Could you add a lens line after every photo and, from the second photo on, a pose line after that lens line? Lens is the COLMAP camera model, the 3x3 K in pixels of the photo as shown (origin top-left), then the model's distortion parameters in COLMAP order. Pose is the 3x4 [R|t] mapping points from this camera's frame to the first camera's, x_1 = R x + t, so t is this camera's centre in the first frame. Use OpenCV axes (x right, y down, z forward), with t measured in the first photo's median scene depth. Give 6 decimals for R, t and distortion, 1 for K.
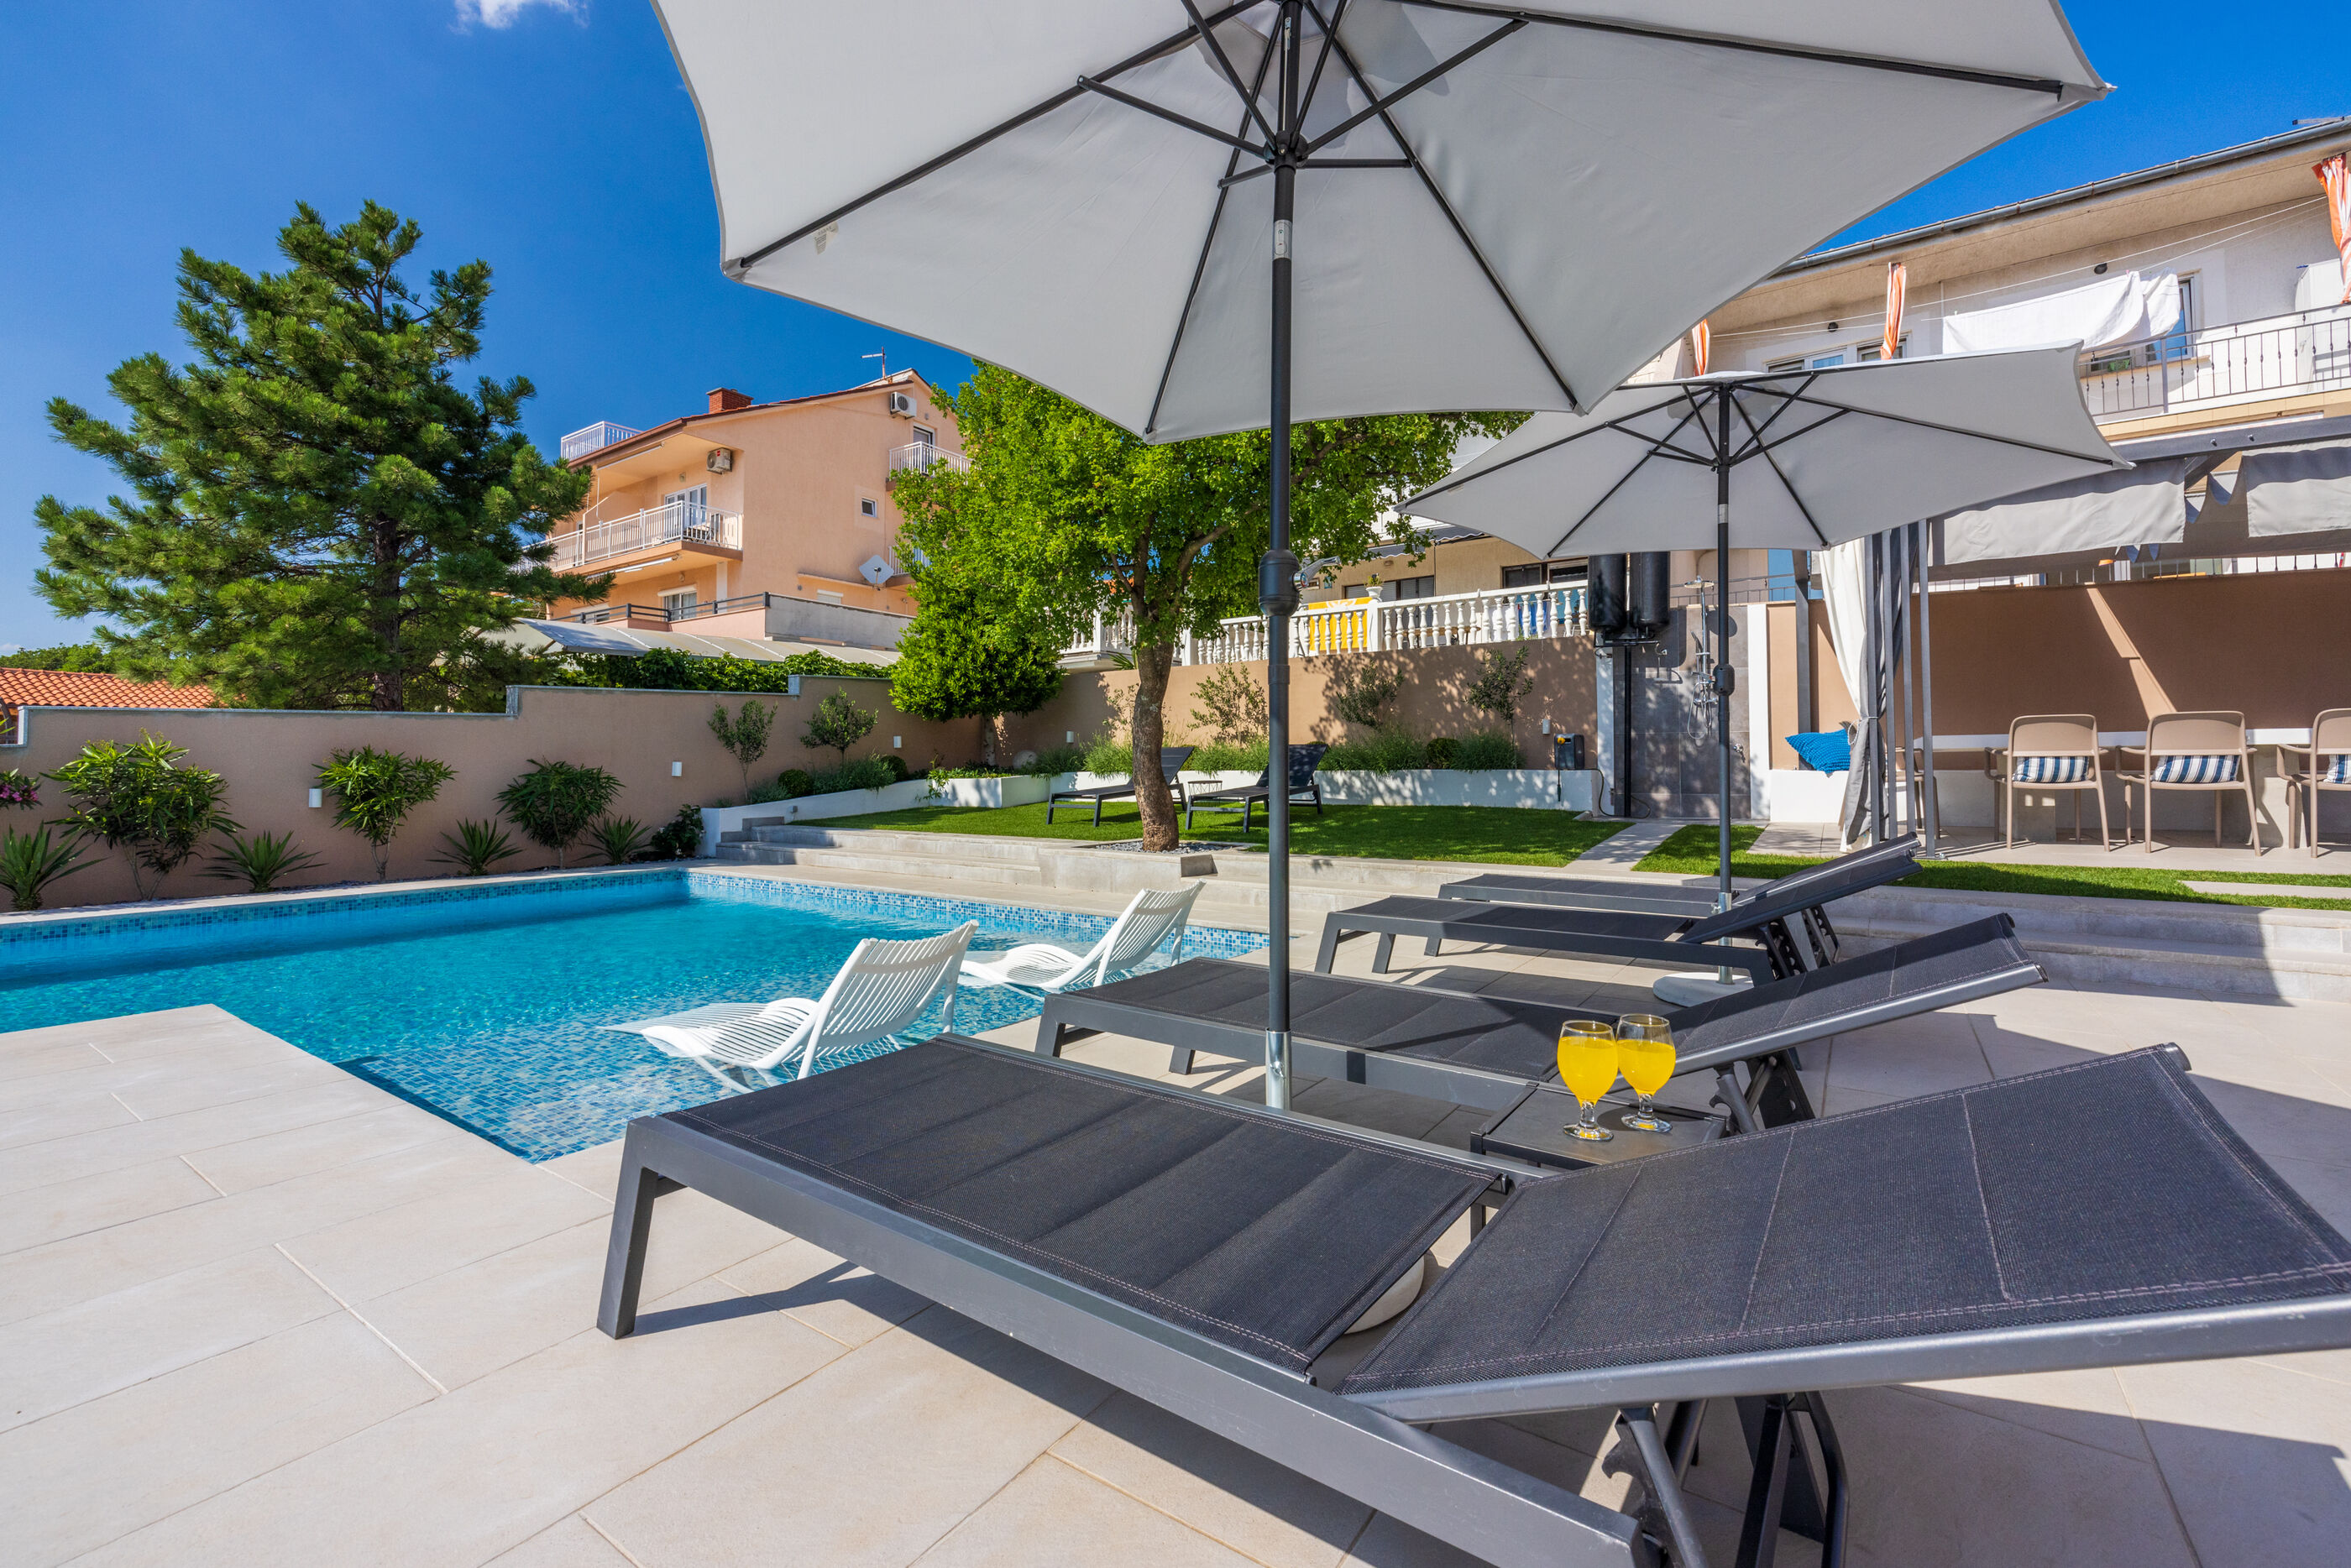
lens RADIAL K [[999.6, 0, 1184.4], [0, 999.6, 736.5], [0, 0, 1]] dist [0.001895, 0.000636]
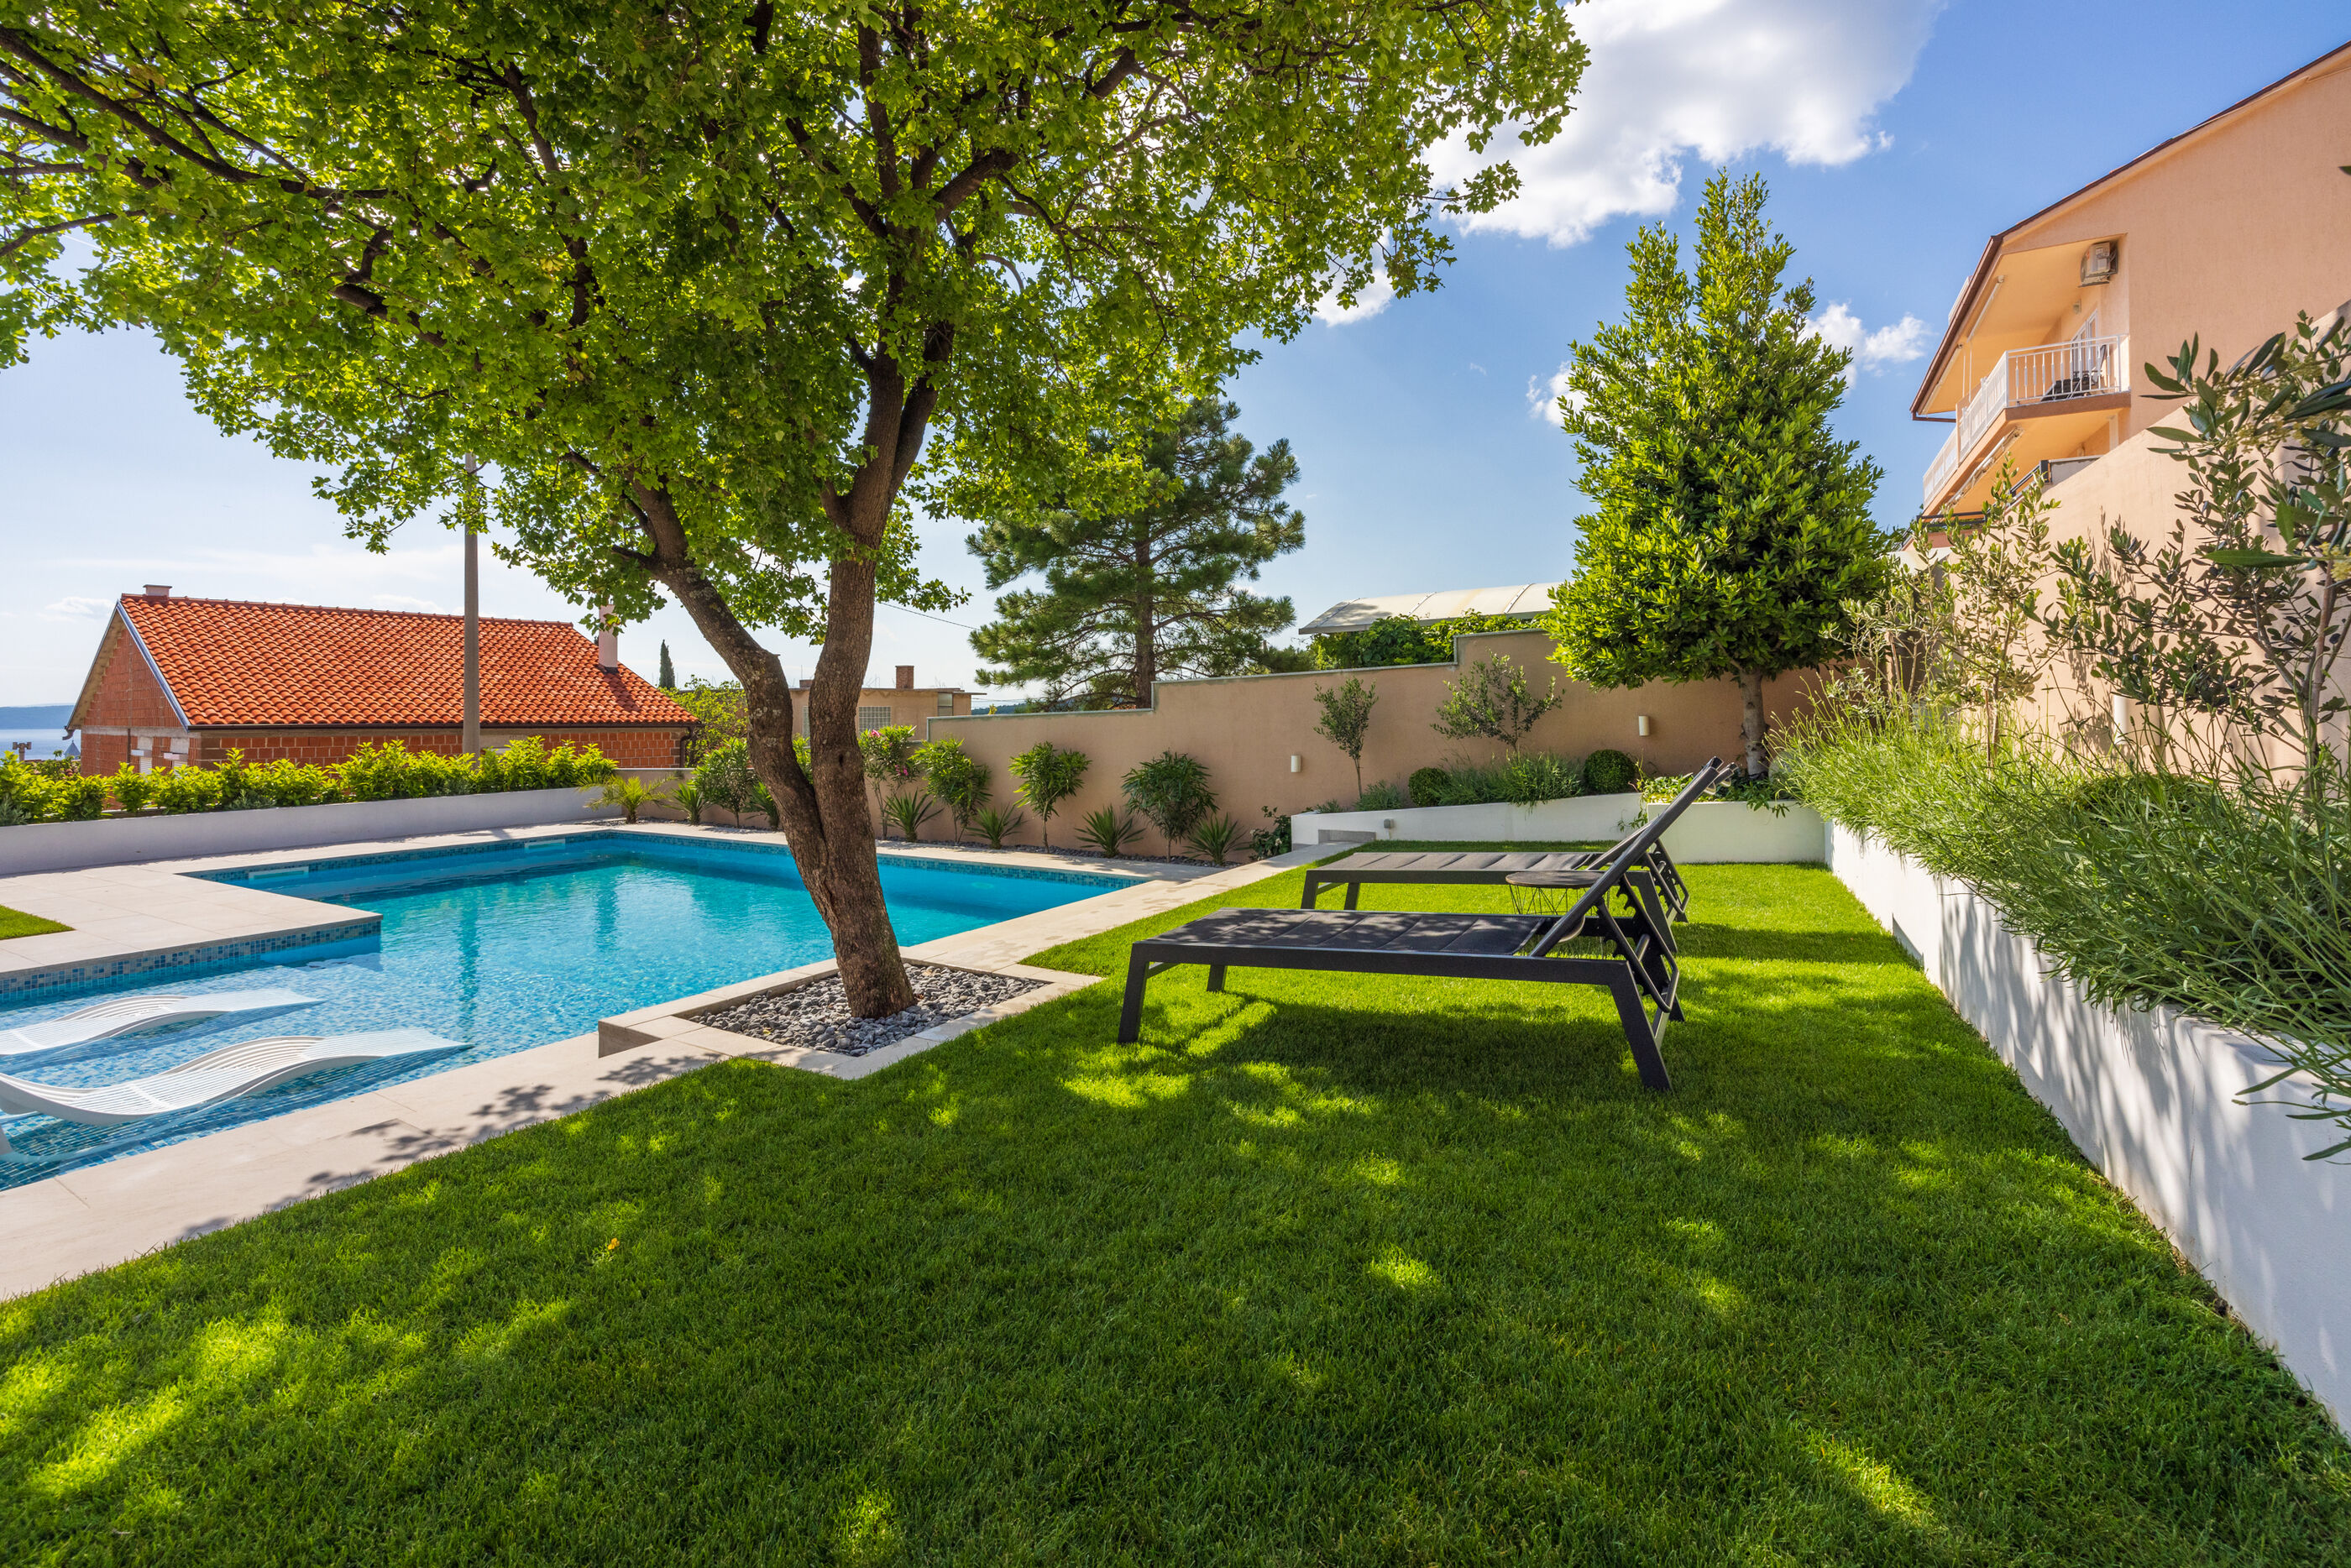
lens RADIAL K [[1012.7, 0, 1187.8], [0, 1012.7, 694.6], [0, 0, 1]] dist [0.005895, 0.000038]
pose [[0.078940, -0.015574, -0.996758, 0.394763], [0.037216, 0.999227, -0.012665, -0.022220], [0.996184, -0.036096, 0.079458, 0.911028]]
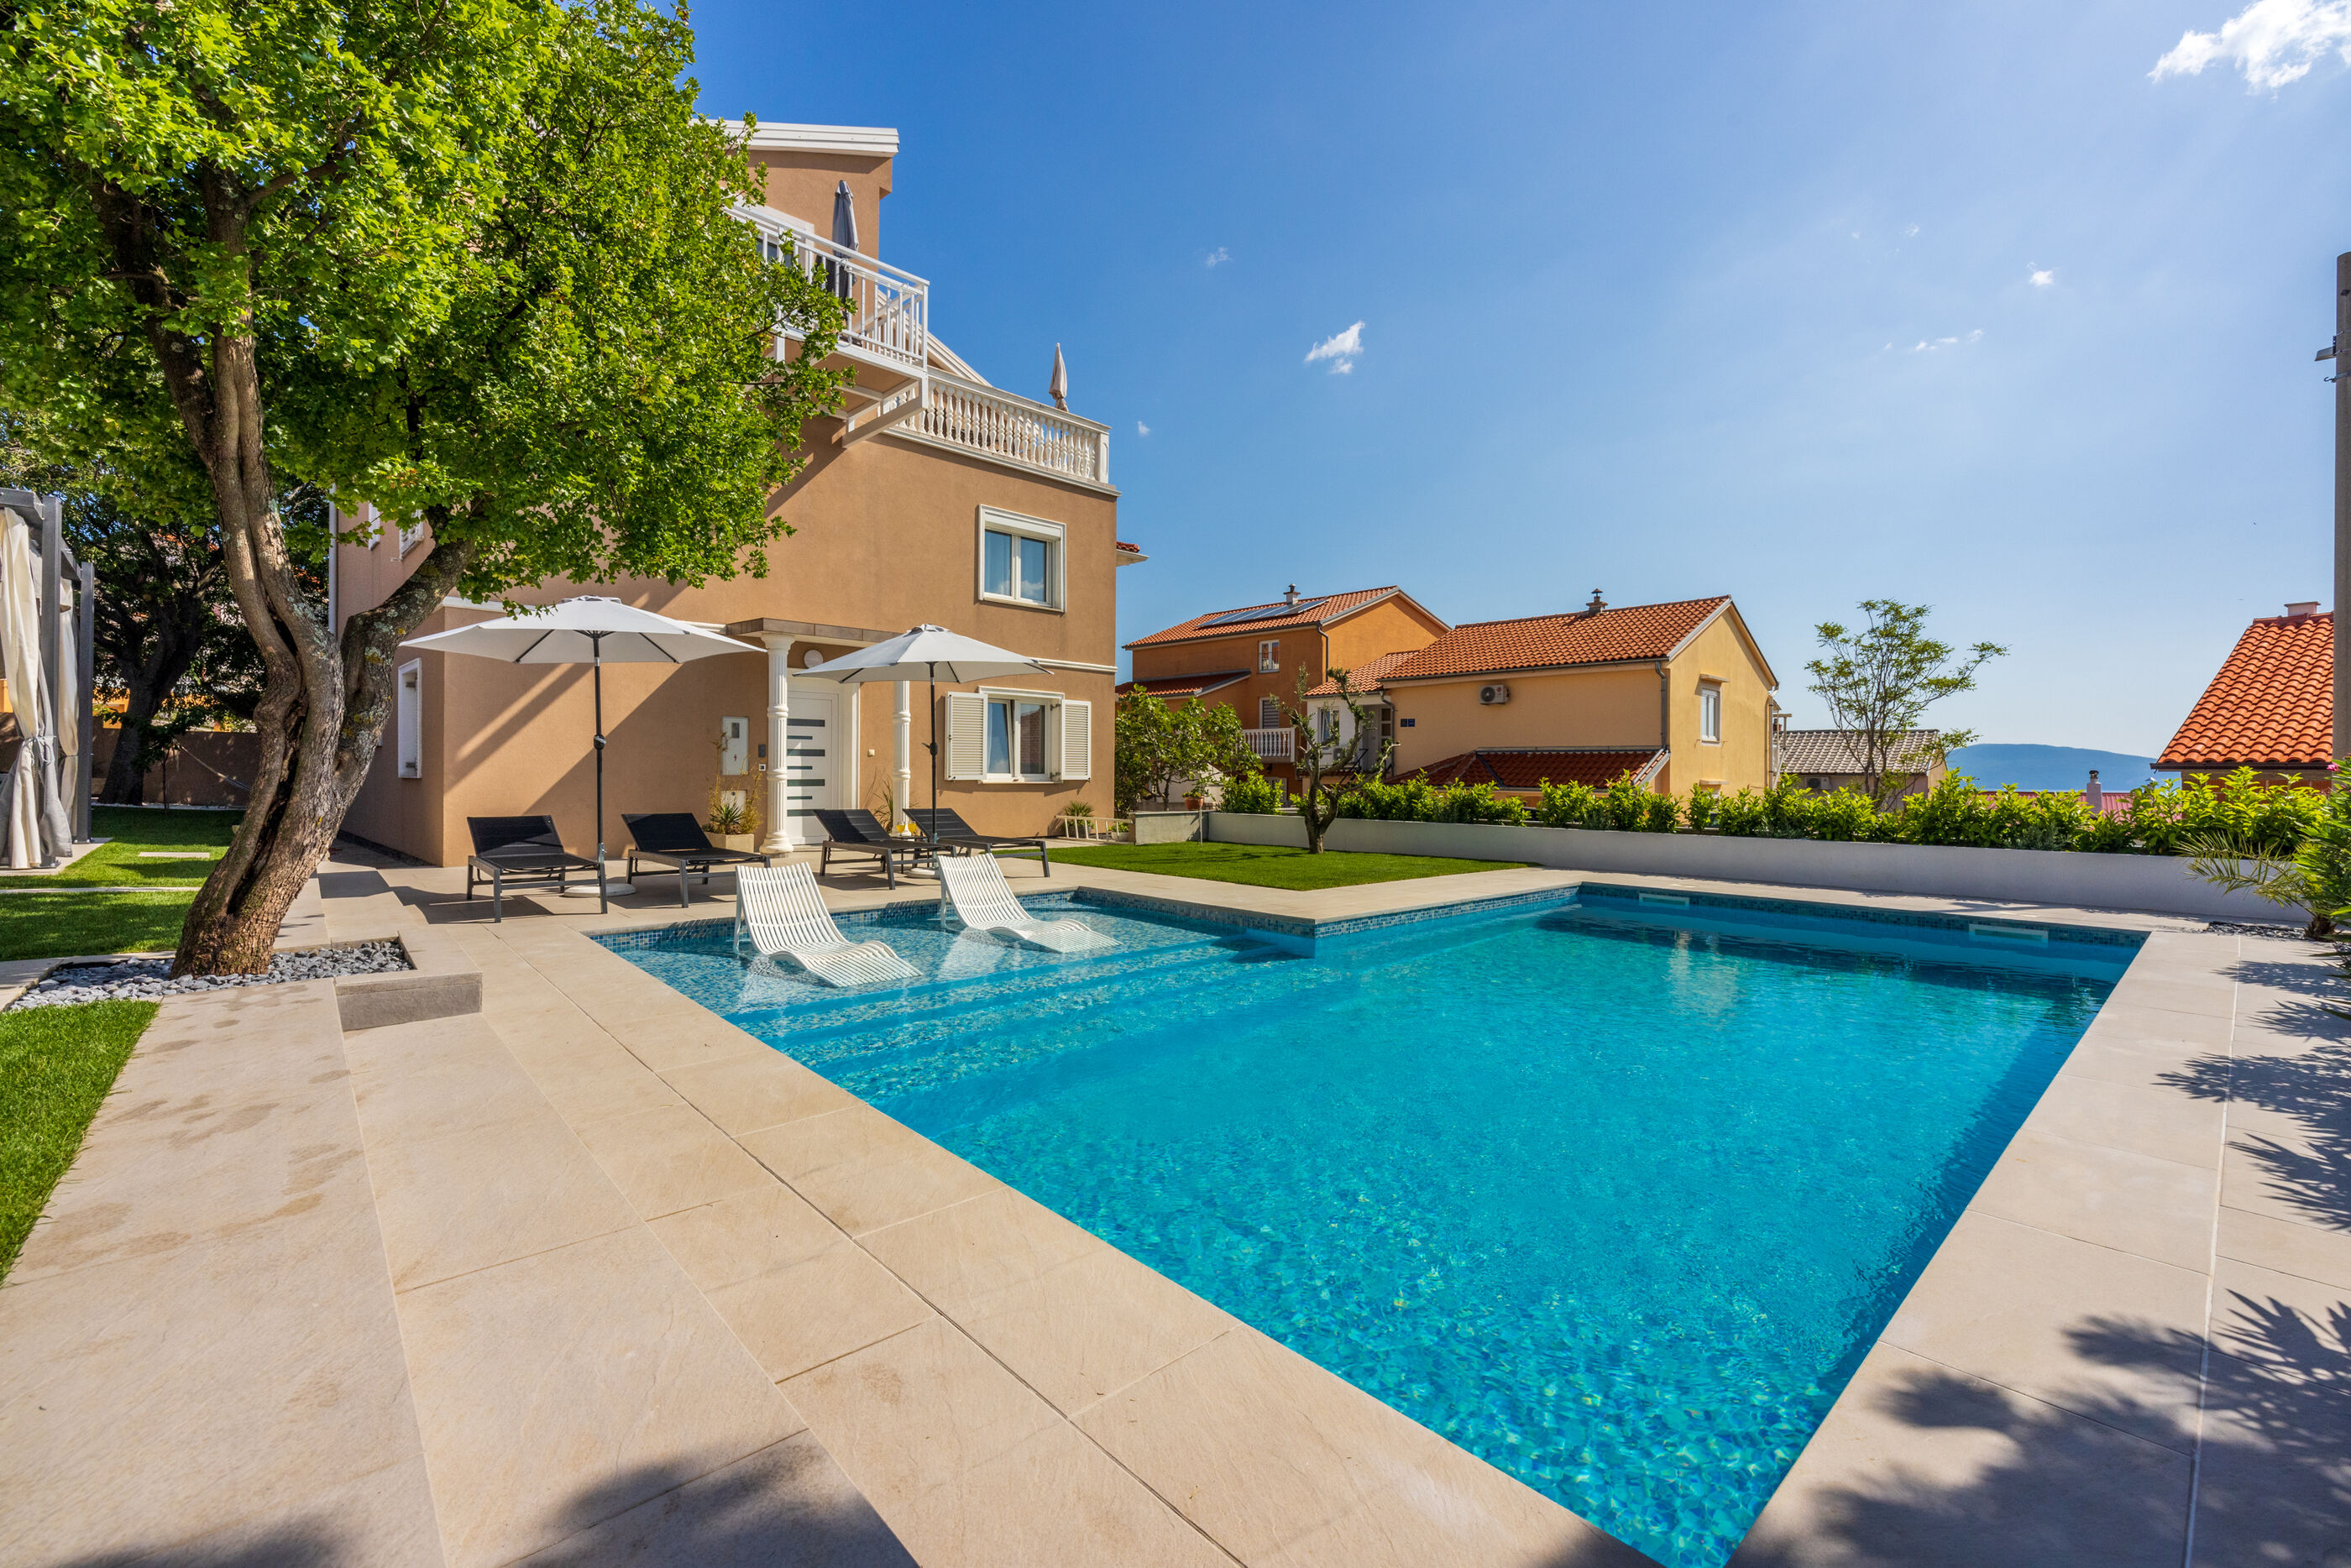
lens RADIAL K [[982.0, 0, 1175.9], [0, 982.0, 772.0], [0, 0, 1]] dist [0.002562, 0.000374]
pose [[-0.973125, -0.002669, 0.230263, -0.438555], [-0.011016, 0.999328, -0.034974, 0.025815], [-0.230014, -0.036570, -0.972500, 1.079859]]
